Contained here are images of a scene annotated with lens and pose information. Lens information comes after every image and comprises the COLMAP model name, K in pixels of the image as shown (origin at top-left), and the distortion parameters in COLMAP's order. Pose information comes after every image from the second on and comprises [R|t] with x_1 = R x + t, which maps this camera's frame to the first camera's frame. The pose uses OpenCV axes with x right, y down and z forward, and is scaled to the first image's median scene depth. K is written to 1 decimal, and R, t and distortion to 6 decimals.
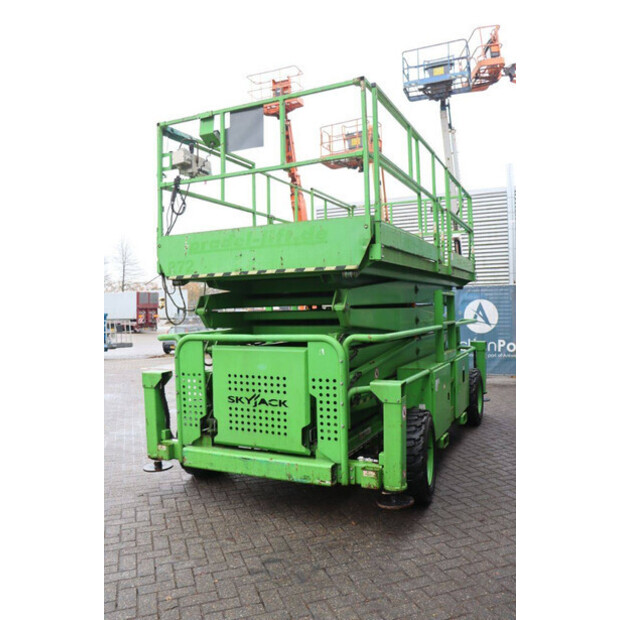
lens RADIAL K [[524.5, 0, 307.1], [0, 524.5, 311.6], [0, 0, 1]] dist [-0.127596, 0.086730]
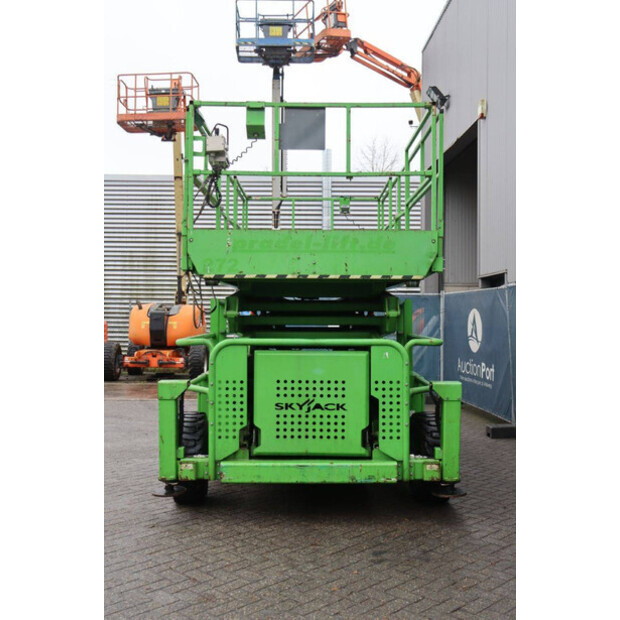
lens RADIAL K [[706.8, 0, 309.5], [0, 706.8, 309.6], [0, 0, 1]] dist [-0.003286, 0.000000]
pose [[0.901306, 0.029119, 0.432203, -0.694781], [-0.021022, 0.999503, -0.023502, 0.020110], [-0.432672, 0.012096, 0.901470, -0.211538]]
